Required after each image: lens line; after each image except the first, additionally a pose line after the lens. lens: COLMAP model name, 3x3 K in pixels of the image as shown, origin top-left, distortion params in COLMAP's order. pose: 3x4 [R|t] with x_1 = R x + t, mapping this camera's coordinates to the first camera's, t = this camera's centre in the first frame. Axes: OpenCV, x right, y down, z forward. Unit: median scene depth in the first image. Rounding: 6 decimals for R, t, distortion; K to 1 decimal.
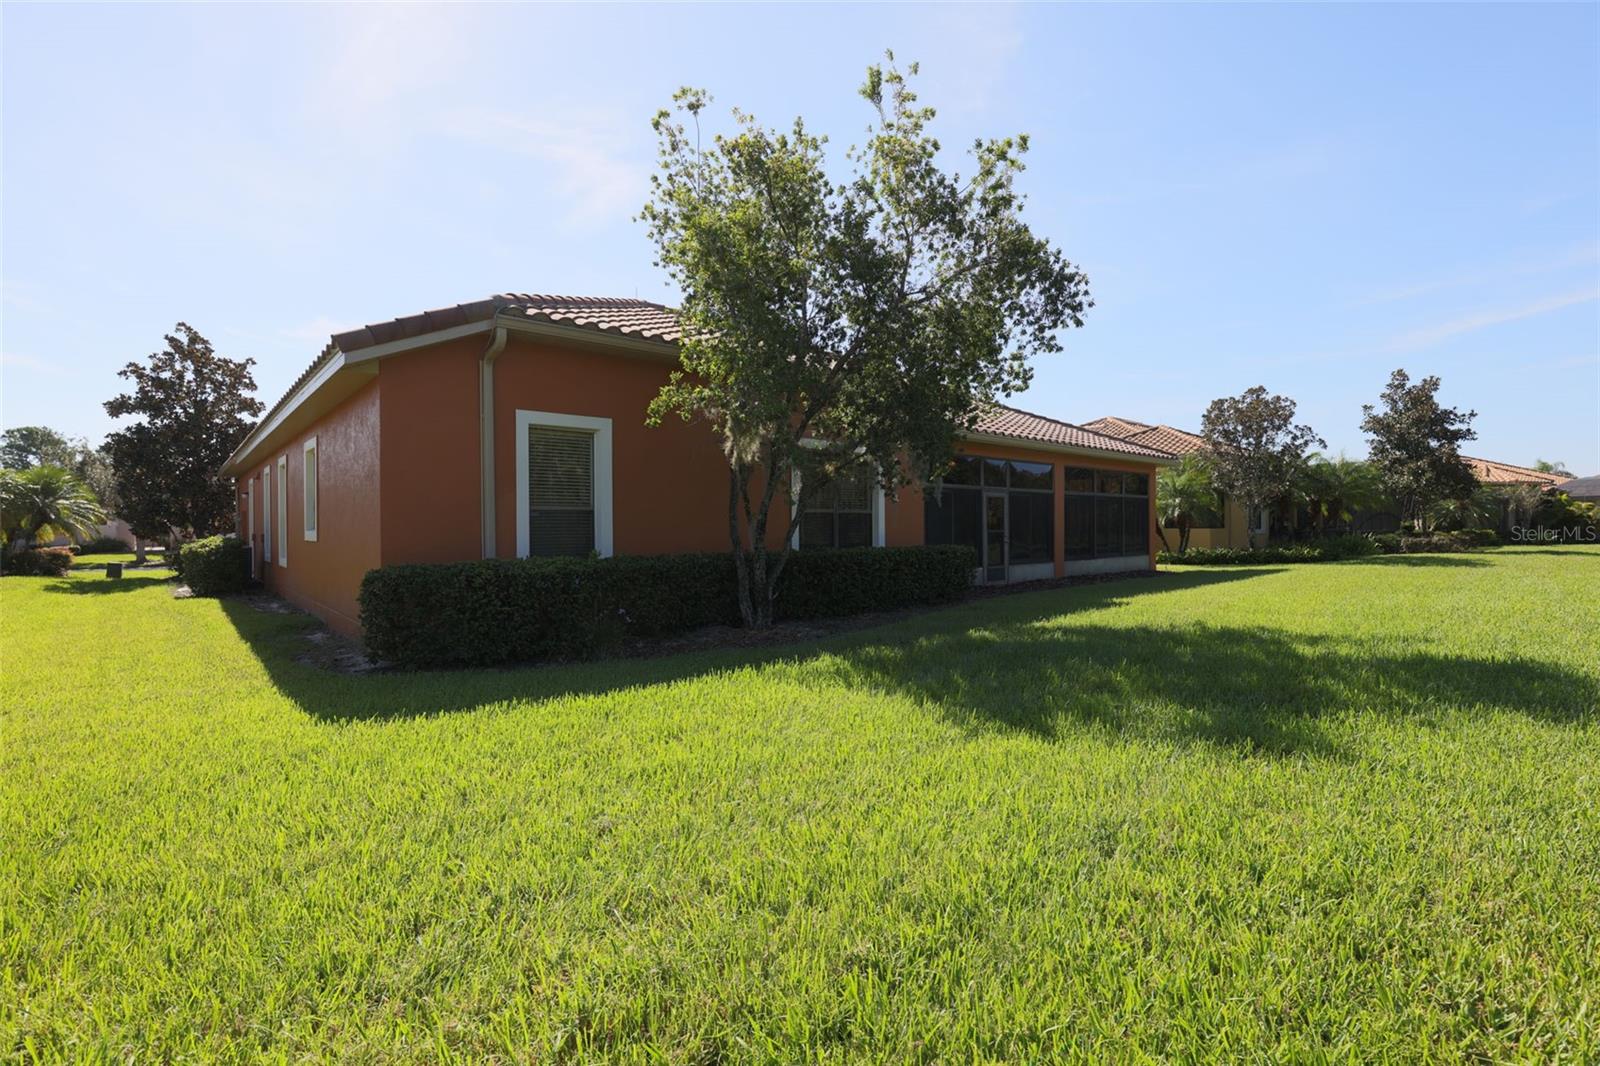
lens RADIAL K [[729.9, 0, 799.8], [0, 729.9, 531.9], [0, 0, 1]] dist [-0.000267, -0.000002]
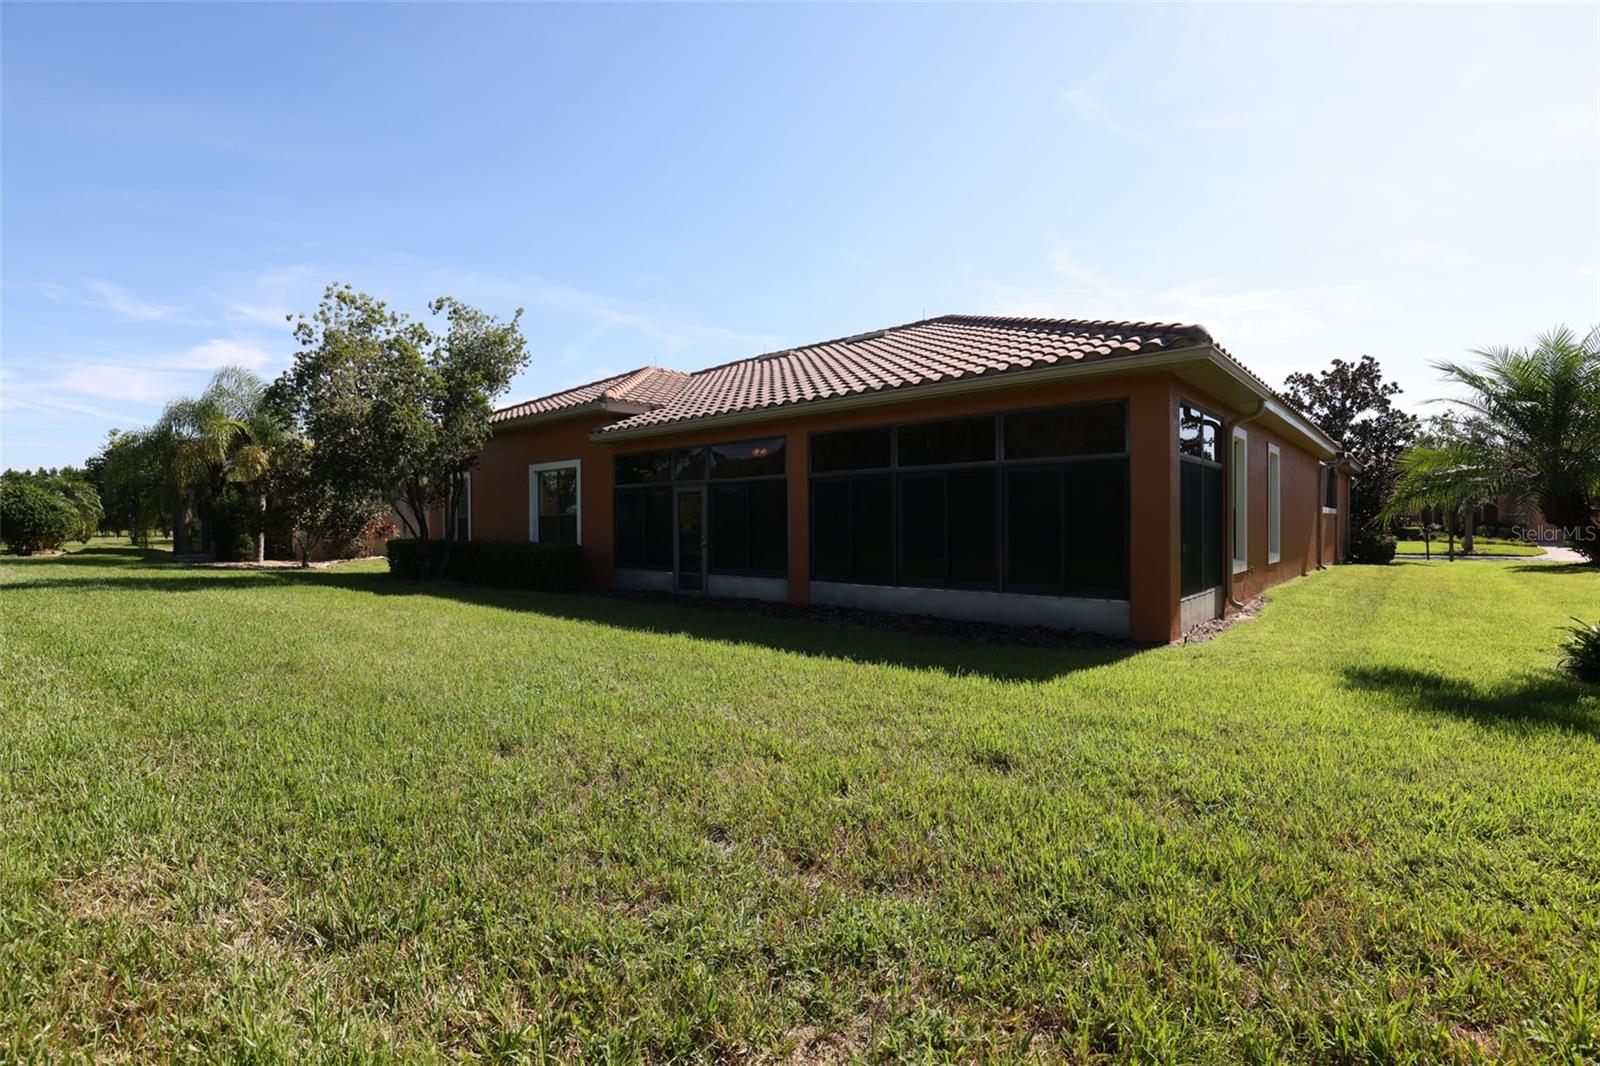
lens RADIAL K [[729.9, 0, 799.7], [0, 729.9, 526.5], [0, 0, 1]] dist [-0.000267, -0.000002]
pose [[0.076510, 0.013001, -0.996984, 1.128104], [-0.007981, 0.999891, 0.012427, -0.018506], [0.997037, 0.007006, 0.076606, 1.054958]]
